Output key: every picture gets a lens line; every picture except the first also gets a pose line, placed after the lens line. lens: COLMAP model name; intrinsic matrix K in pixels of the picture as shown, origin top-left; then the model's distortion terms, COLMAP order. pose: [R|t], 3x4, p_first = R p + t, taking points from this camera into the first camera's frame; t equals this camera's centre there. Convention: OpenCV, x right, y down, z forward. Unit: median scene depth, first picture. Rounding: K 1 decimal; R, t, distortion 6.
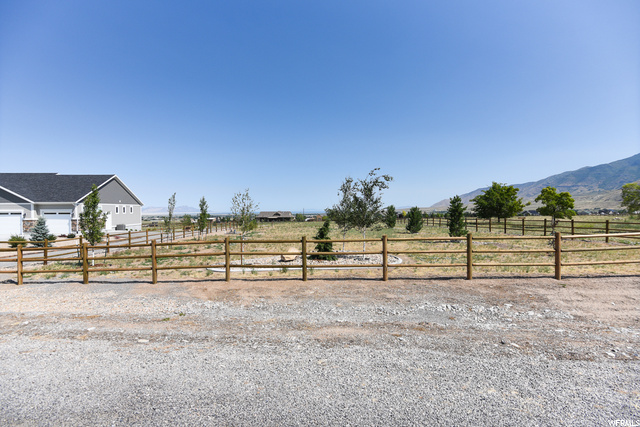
lens RADIAL K [[309.6, 0, 320.0], [0, 309.6, 213.5], [0, 0, 1]] dist [-0.004459, -0.000760]
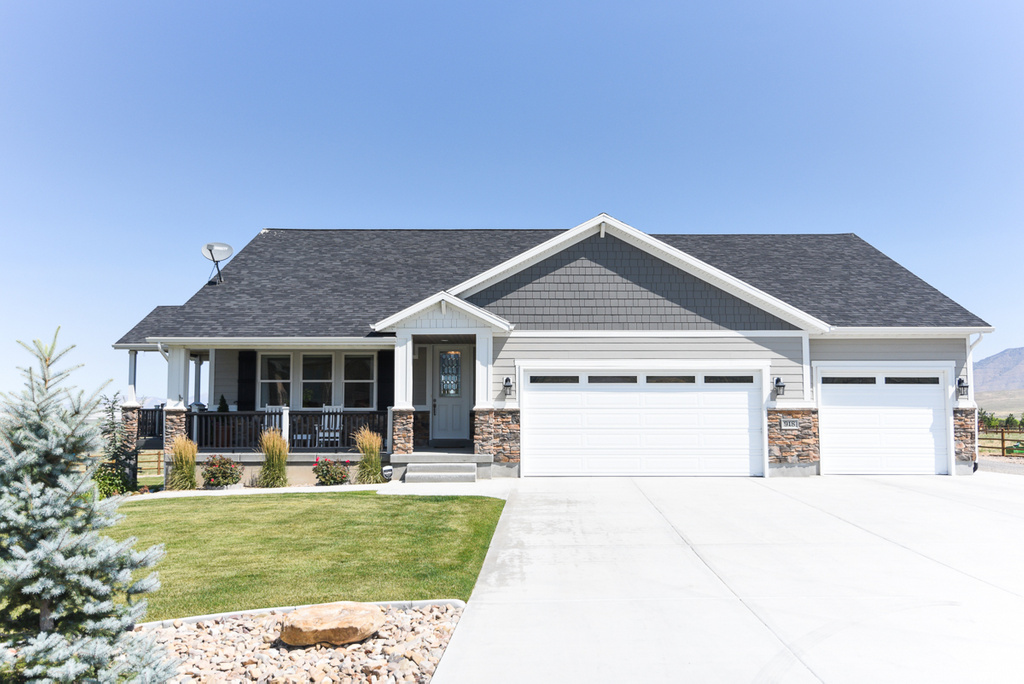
lens RADIAL K [[828.1, 0, 512.0], [0, 828.1, 342.0], [0, 0, 1]] dist [0.009446, -0.002128]
pose [[0.998672, 0.001094, -0.051507, -1.086198], [-0.005675, 0.996026, -0.088886, 0.026509], [0.051205, 0.089060, 0.994709, 0.397893]]
